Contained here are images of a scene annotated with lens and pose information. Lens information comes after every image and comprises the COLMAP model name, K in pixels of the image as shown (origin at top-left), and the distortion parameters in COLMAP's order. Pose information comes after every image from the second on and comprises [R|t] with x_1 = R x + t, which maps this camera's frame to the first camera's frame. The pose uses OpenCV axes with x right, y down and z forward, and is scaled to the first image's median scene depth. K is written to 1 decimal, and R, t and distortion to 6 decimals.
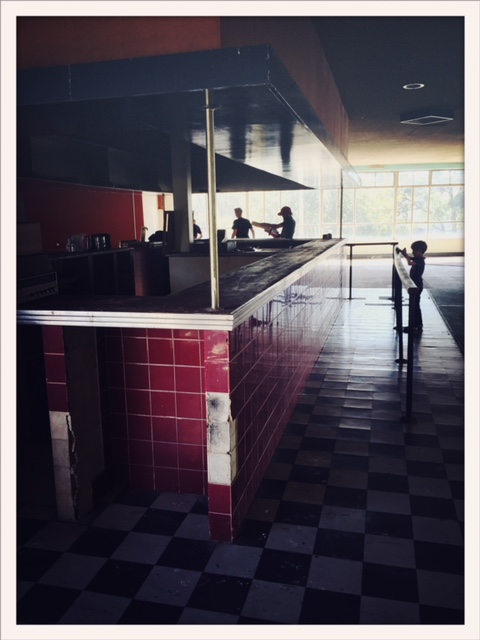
lens RADIAL K [[548.1, 0, 238.6], [0, 548.1, 319.7], [0, 0, 1]] dist [0.048951, -0.000076]
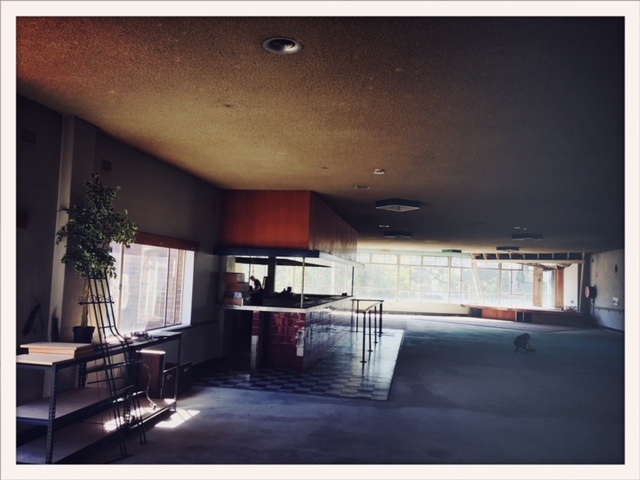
lens RADIAL K [[548.1, 0, 319.6], [0, 548.1, 239.7], [0, 0, 1]] dist [0.048951, -0.000076]
pose [[0.994386, 0.073981, 0.075648, -0.064350], [-0.053039, 0.967142, -0.248641, 0.120970], [-0.091557, 0.243233, 0.965637, -0.737032]]
